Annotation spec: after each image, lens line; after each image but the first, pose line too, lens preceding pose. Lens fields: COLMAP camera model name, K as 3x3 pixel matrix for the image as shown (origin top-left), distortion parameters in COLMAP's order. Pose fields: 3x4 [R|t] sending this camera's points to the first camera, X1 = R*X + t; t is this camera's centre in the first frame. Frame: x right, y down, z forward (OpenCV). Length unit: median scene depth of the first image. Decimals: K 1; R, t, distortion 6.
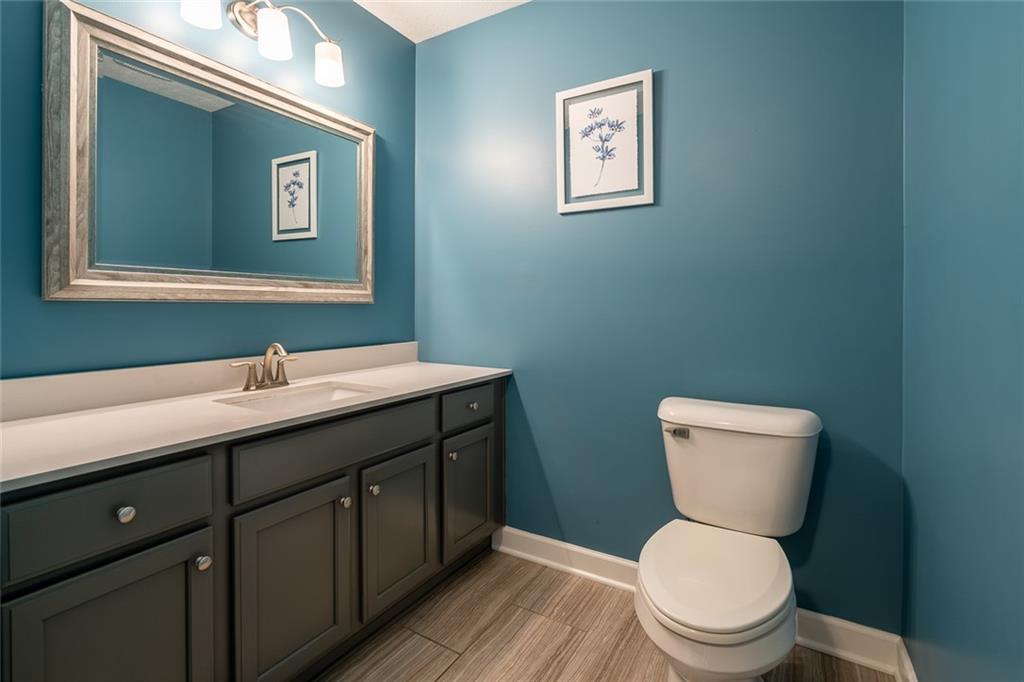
lens RADIAL K [[477.6, 0, 518.1], [0, 477.6, 307.8], [0, 0, 1]] dist [-0.002830, -0.000423]
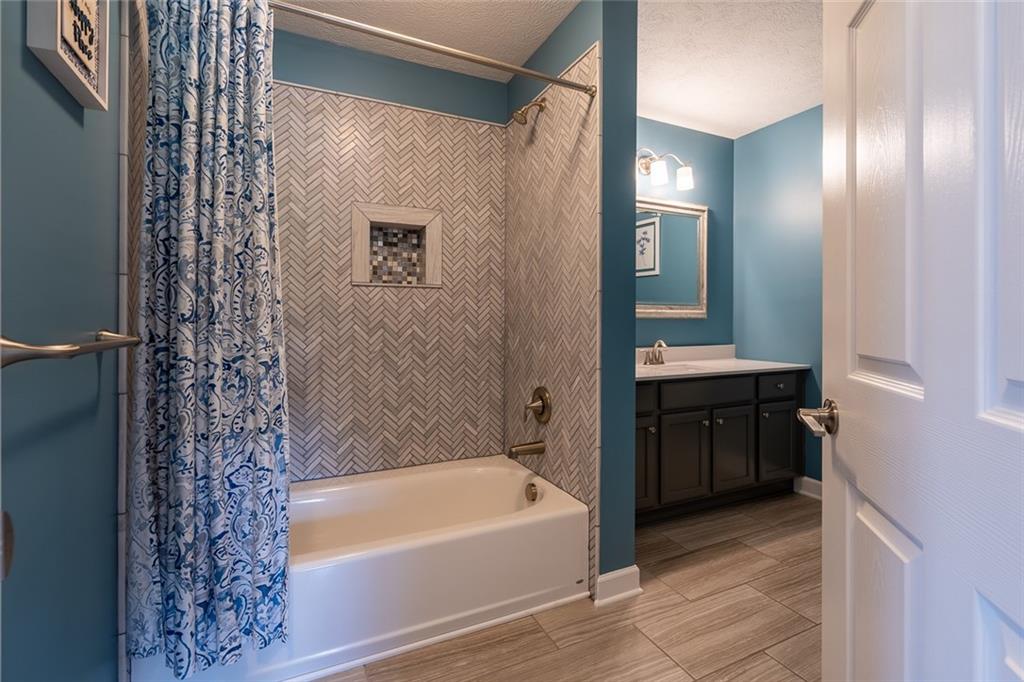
lens RADIAL K [[477.6, 0, 517.9], [0, 477.6, 322.7], [0, 0, 1]] dist [-0.002830, -0.000423]
pose [[0.838475, 0.002853, -0.544932, 0.030854], [-0.002183, 0.999996, 0.001876, 0.002861], [0.544935, -0.000384, 0.838478, -0.671017]]
